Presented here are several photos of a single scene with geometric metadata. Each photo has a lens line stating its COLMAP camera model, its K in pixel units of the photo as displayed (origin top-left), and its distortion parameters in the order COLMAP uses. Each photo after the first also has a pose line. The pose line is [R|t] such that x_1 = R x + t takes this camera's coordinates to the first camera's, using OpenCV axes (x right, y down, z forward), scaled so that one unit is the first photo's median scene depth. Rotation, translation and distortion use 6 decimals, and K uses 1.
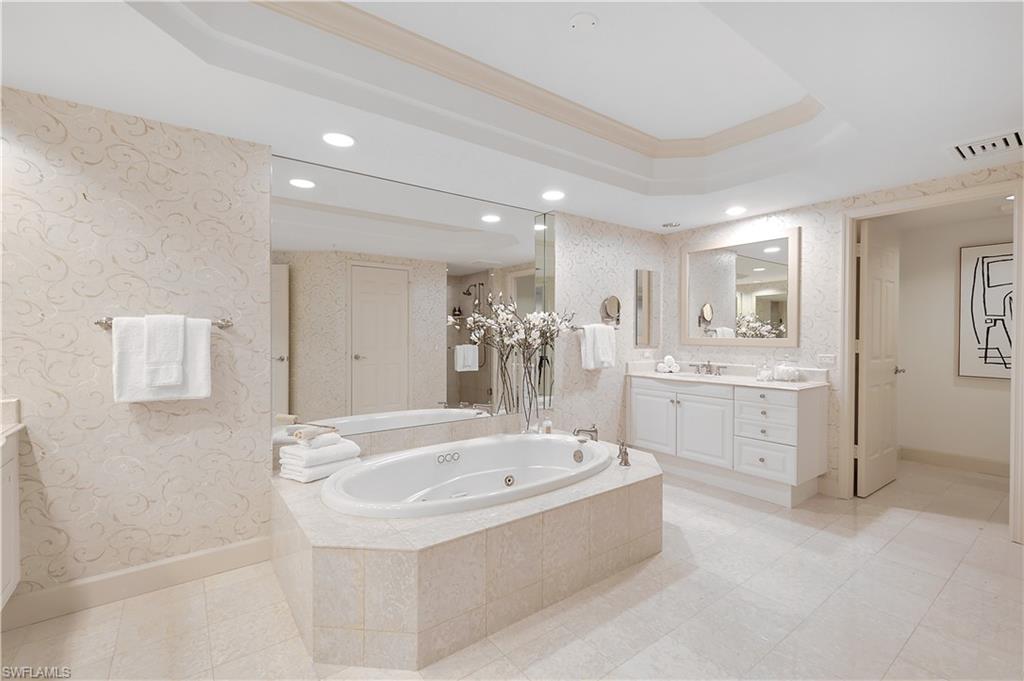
lens RADIAL K [[448.8, 0, 509.1], [0, 448.8, 337.5], [0, 0, 1]] dist [0.000648, 0.000285]
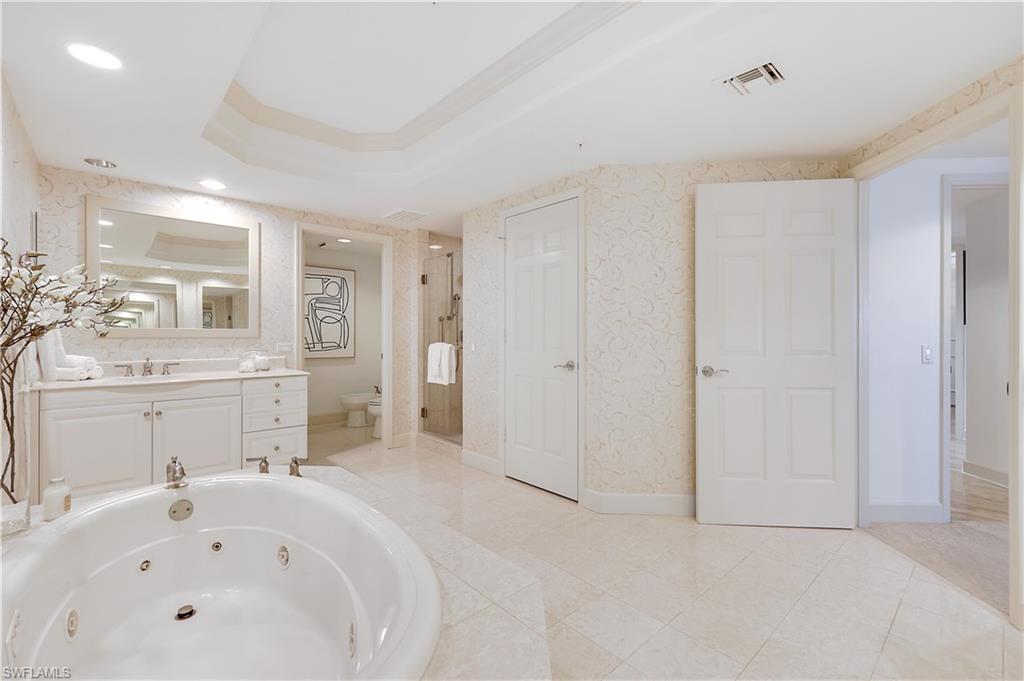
lens RADIAL K [[448.8, 0, 511.0], [0, 448.8, 336.9], [0, 0, 1]] dist [0.000648, 0.000285]
pose [[-0.095856, -0.007844, 0.995364, -0.443943], [0.005677, 0.999948, 0.008426, 0.014288], [-0.995379, 0.006458, -0.095806, 0.509706]]
